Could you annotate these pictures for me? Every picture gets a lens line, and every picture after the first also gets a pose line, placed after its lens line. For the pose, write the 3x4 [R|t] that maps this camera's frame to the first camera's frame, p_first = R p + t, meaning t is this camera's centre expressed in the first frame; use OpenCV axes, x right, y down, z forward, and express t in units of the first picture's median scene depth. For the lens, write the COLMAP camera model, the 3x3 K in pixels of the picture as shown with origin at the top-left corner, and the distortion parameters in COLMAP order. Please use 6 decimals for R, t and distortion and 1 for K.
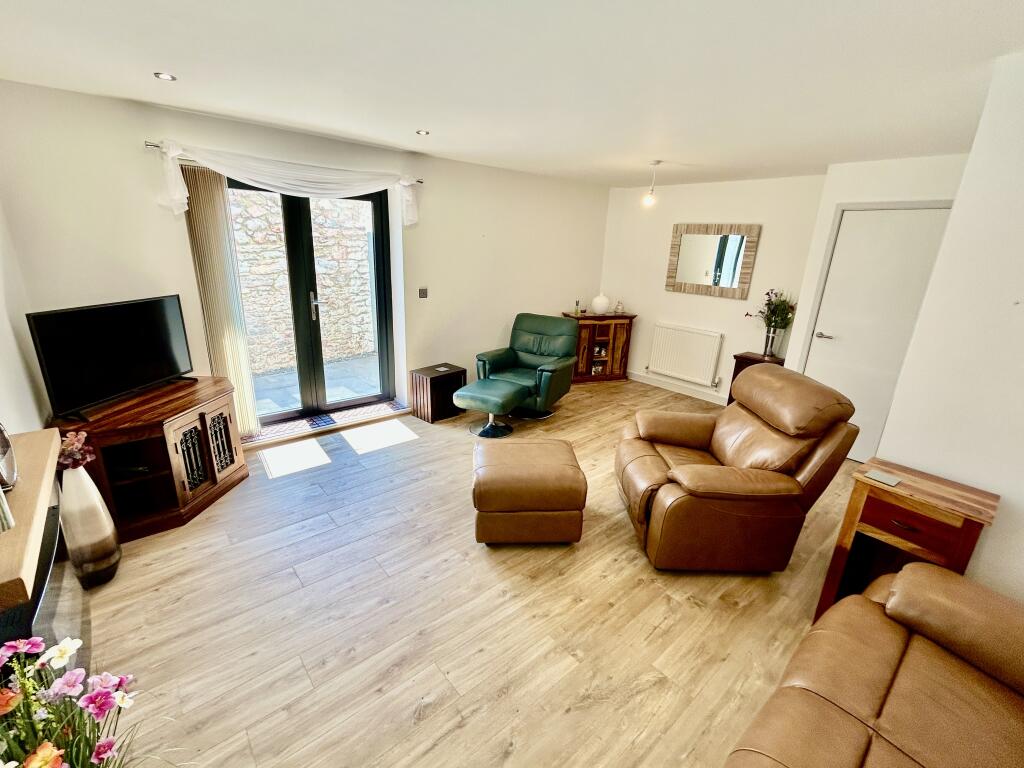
lens RADIAL K [[451.1, 0, 512.0], [0, 451.1, 384.0], [0, 0, 1]] dist [-0.006680, 0.008611]
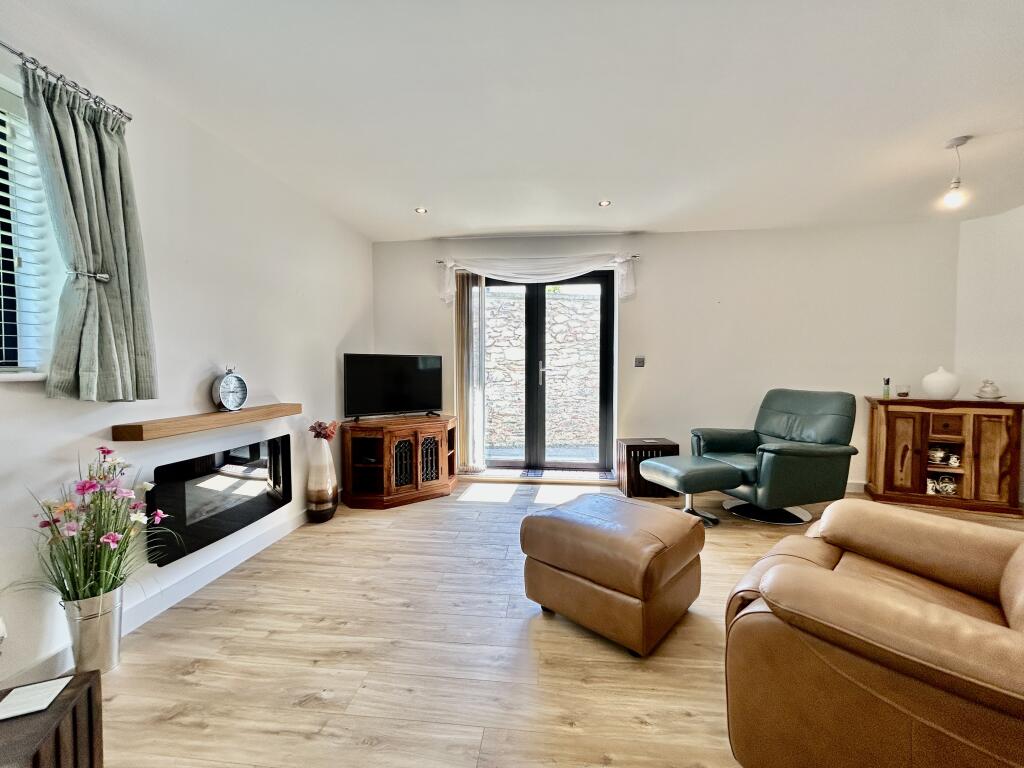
lens RADIAL K [[416.9, 0, 512.0], [0, 416.9, 384.0], [0, 0, 1]] dist [0.000318, 0.003039]
pose [[0.683319, -0.011989, -0.730021, 0.387513], [-0.190267, 0.962393, -0.193901, 0.103849], [0.704892, 0.271395, 0.655341, 0.300900]]
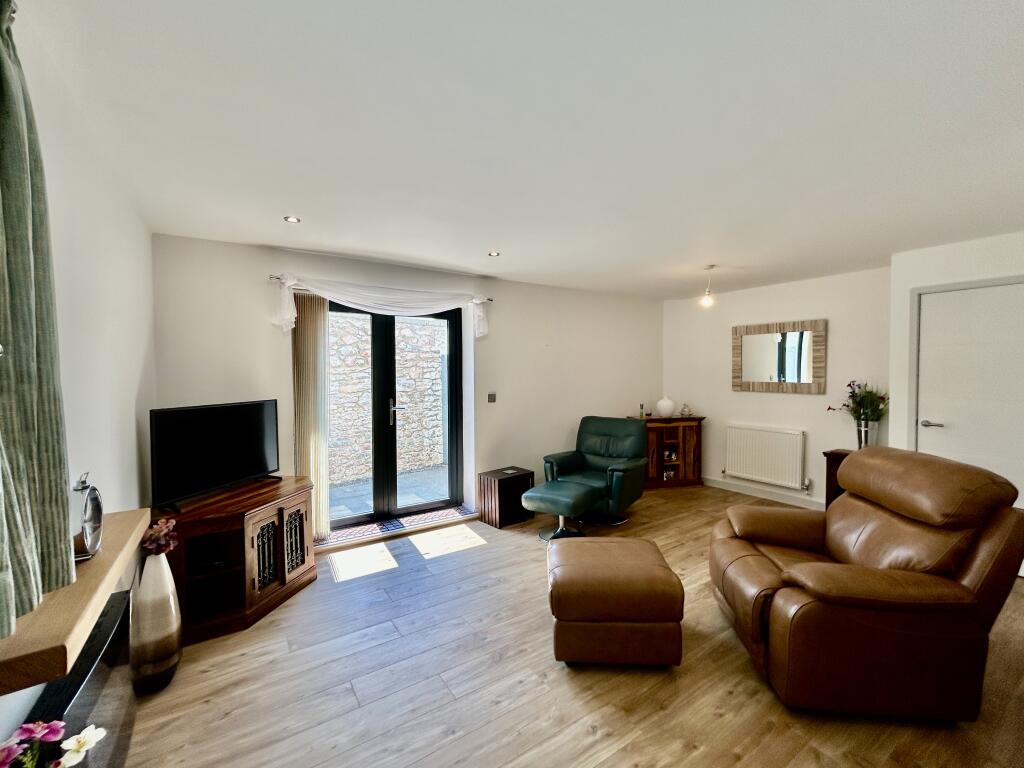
lens RADIAL K [[430.2, 0, 512.0], [0, 430.2, 384.0], [0, 0, 1]] dist [-0.003030, 0.003674]
pose [[0.990568, -0.043473, -0.129943, -0.026176], [0.006427, 0.962033, -0.272857, 0.056585], [0.136871, 0.269448, 0.953239, 0.057773]]
